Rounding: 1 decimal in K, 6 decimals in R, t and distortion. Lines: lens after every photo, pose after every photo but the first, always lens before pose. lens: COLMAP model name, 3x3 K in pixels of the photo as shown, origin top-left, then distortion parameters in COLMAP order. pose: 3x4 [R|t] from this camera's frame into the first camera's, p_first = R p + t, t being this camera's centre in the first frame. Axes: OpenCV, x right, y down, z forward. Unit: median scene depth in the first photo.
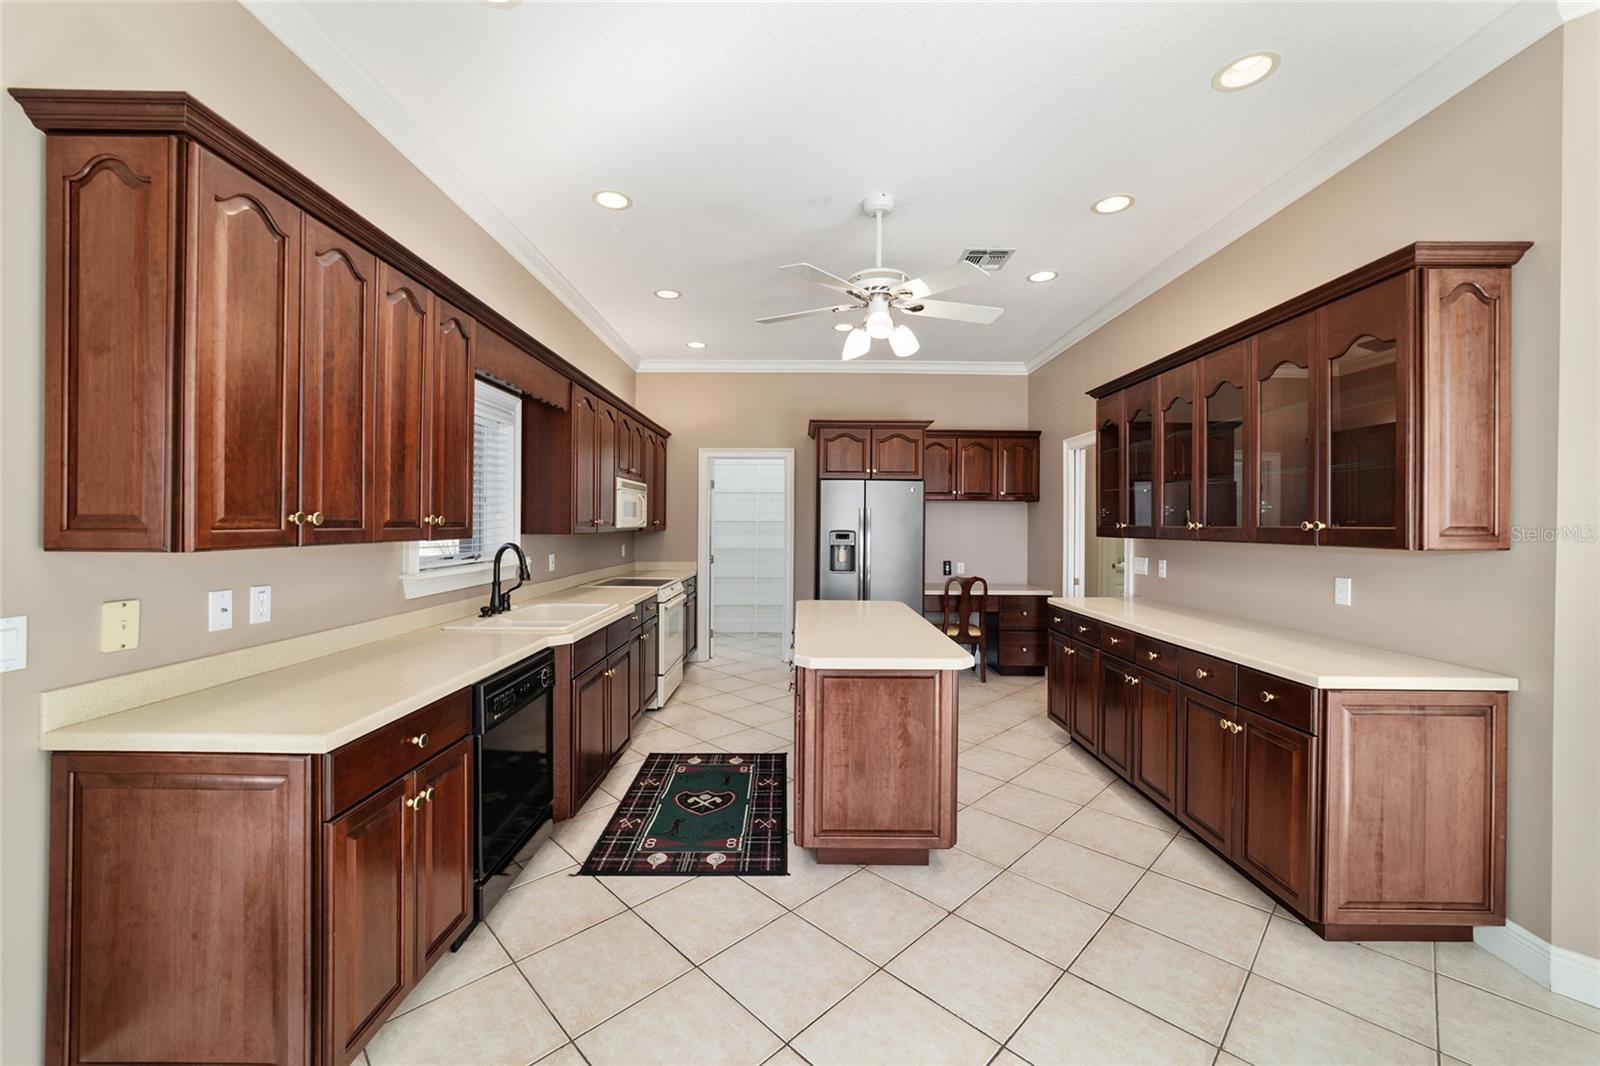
lens RADIAL K [[620.8, 0, 802.7], [0, 620.8, 524.6], [0, 0, 1]] dist [-0.016844, 0.000290]
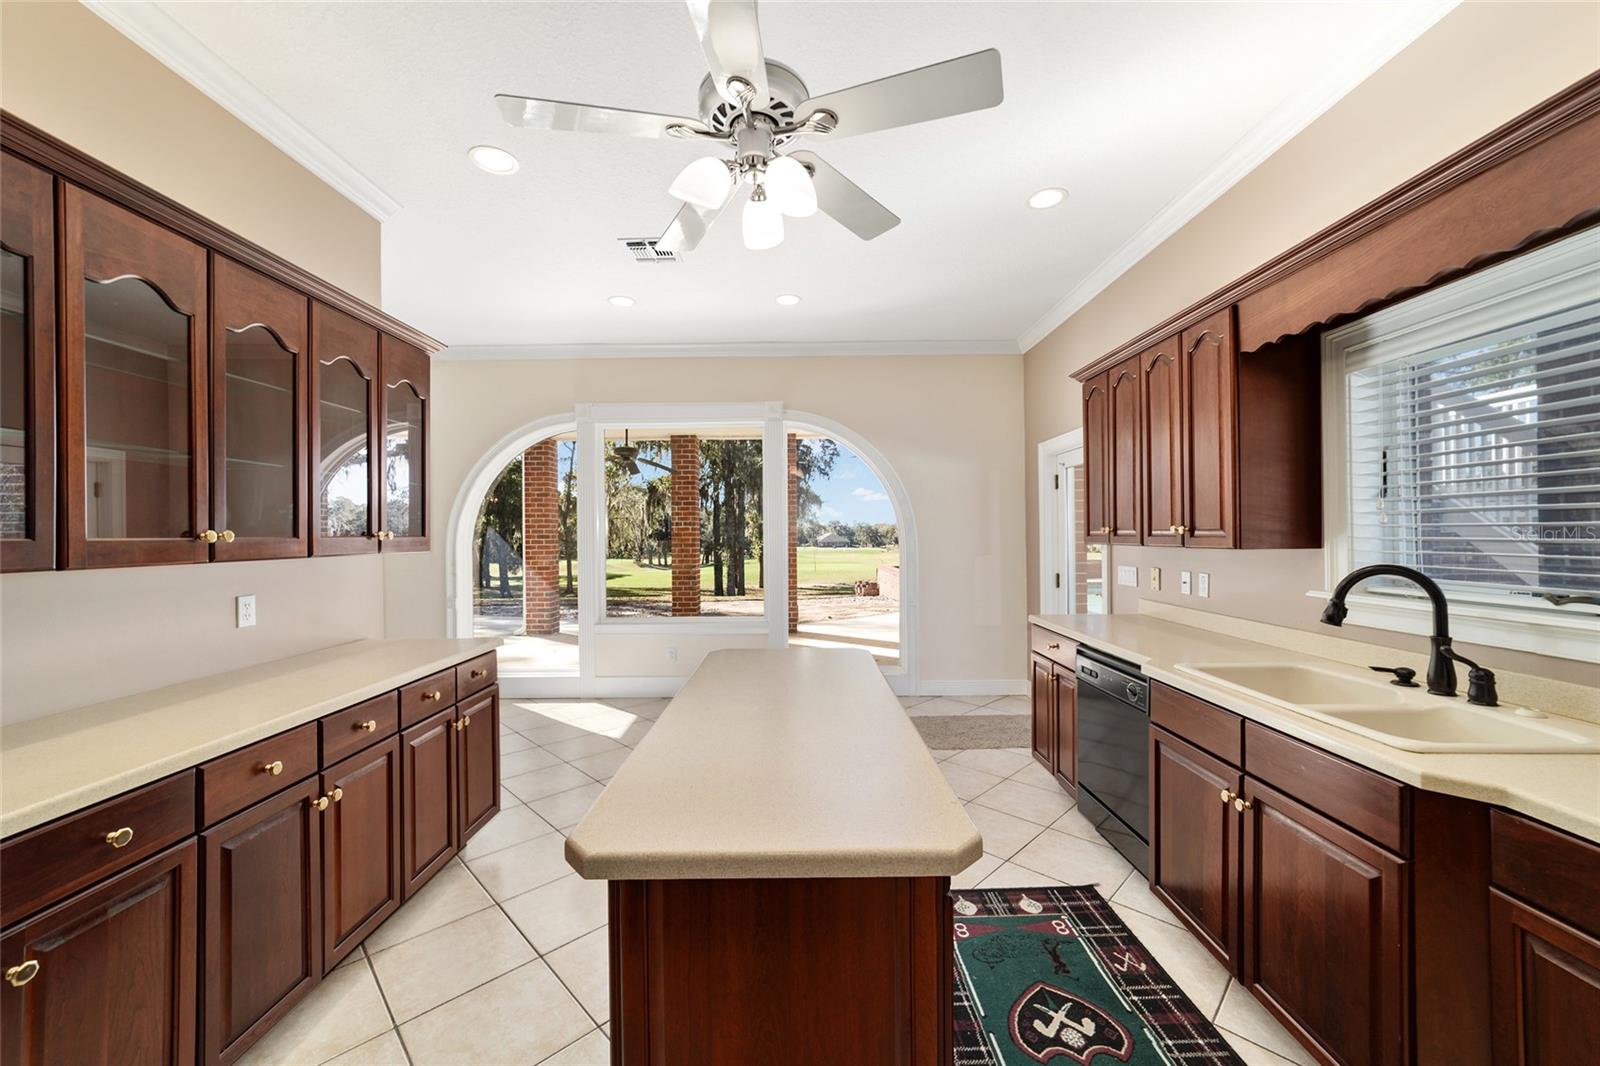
lens RADIAL K [[614.1, 0, 794.3], [0, 614.1, 539.0], [0, 0, 1]] dist [-0.000316, 0.000141]
pose [[-0.999918, 0.000300, 0.012816, 0.098865], [0.000395, 0.999973, 0.007403, 0.001327], [-0.012813, 0.007407, -0.999890, 1.947209]]
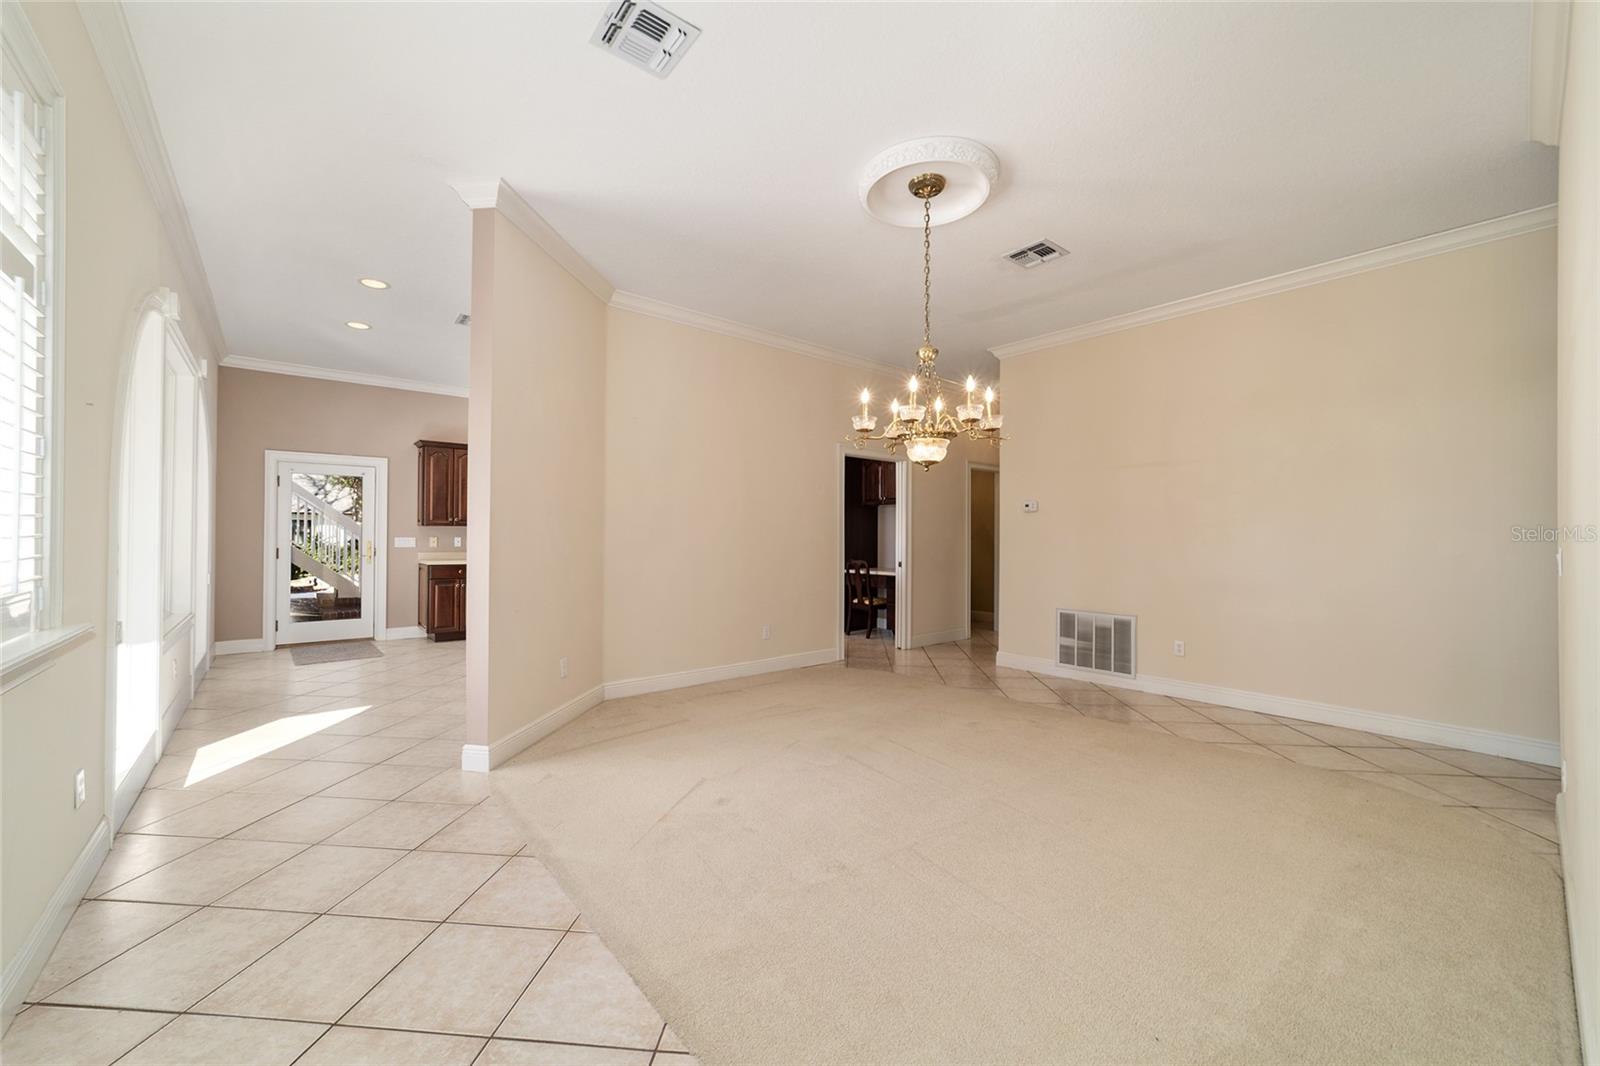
lens RADIAL K [[620.8, 0, 802.7], [0, 620.8, 524.6], [0, 0, 1]] dist [-0.016844, 0.000290]
pose [[0.657384, -0.019796, -0.753295, 2.722288], [0.001401, 0.999685, -0.025048, 0.092381], [0.753554, 0.015411, 0.657205, -0.013427]]
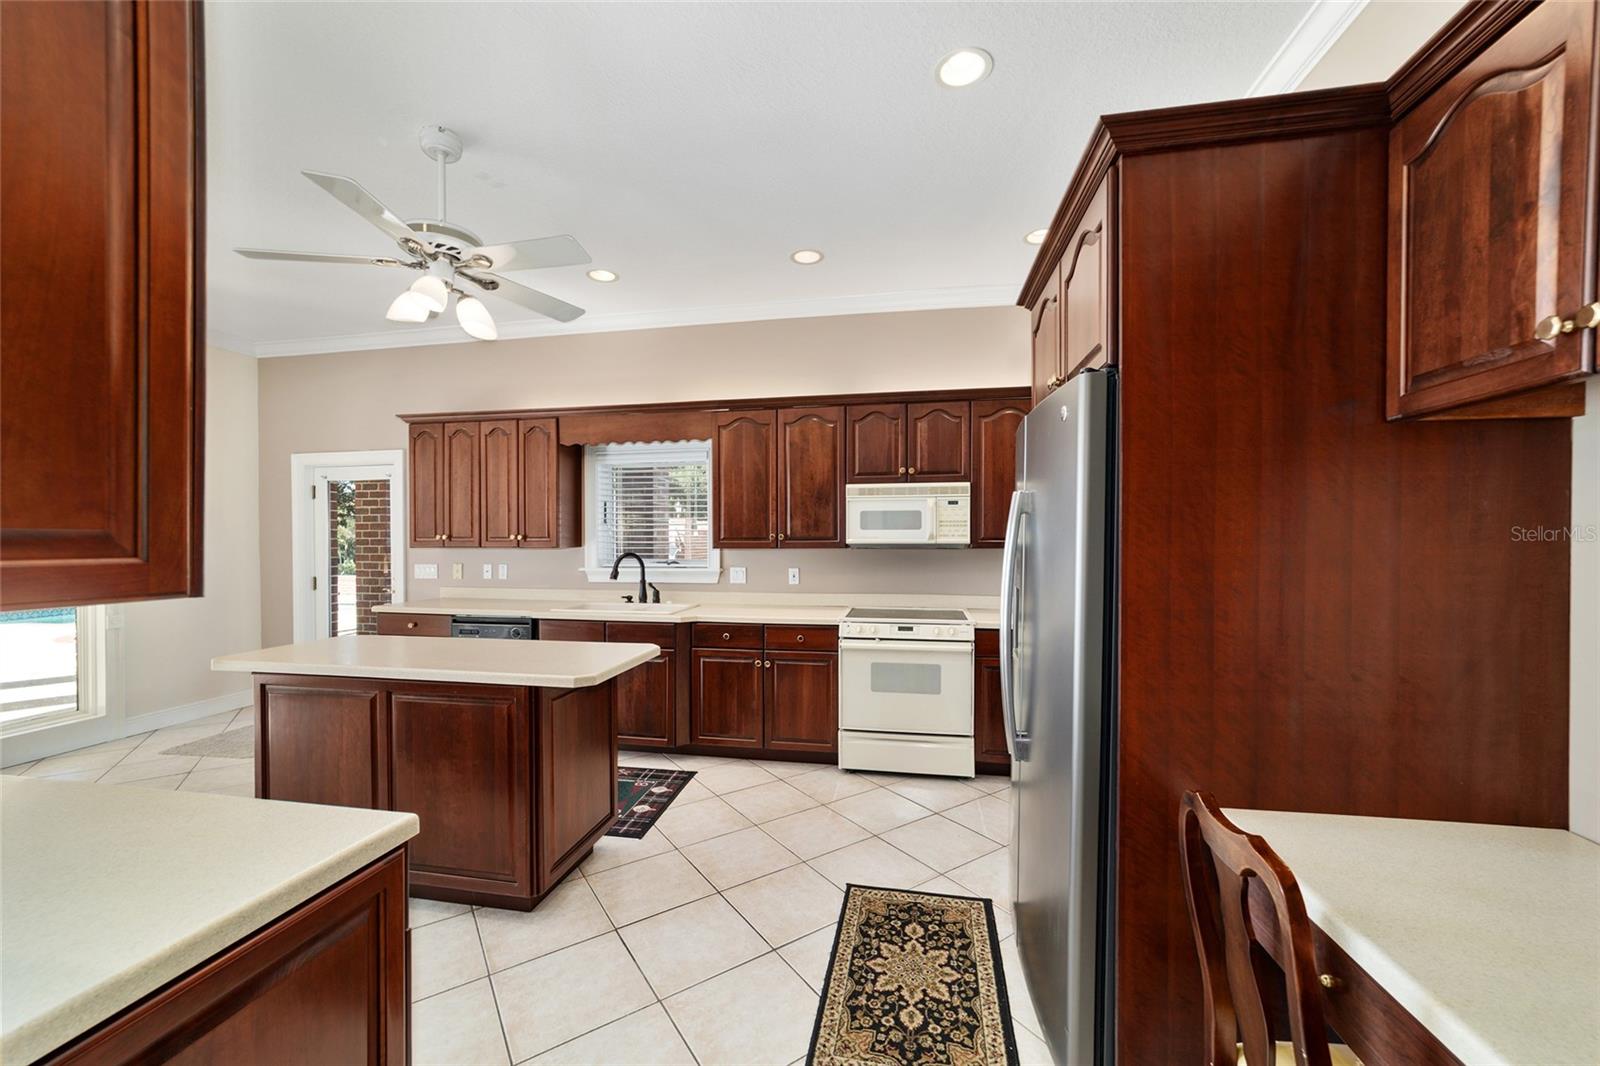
lens RADIAL K [[614.1, 0, 794.3], [0, 614.1, 539.0], [0, 0, 1]] dist [-0.000316, 0.000141]
pose [[-0.193785, -0.007309, -0.981017, 1.028238], [-0.000833, 0.999973, -0.007286, 0.010555], [0.981044, -0.000595, -0.193786, 2.017531]]
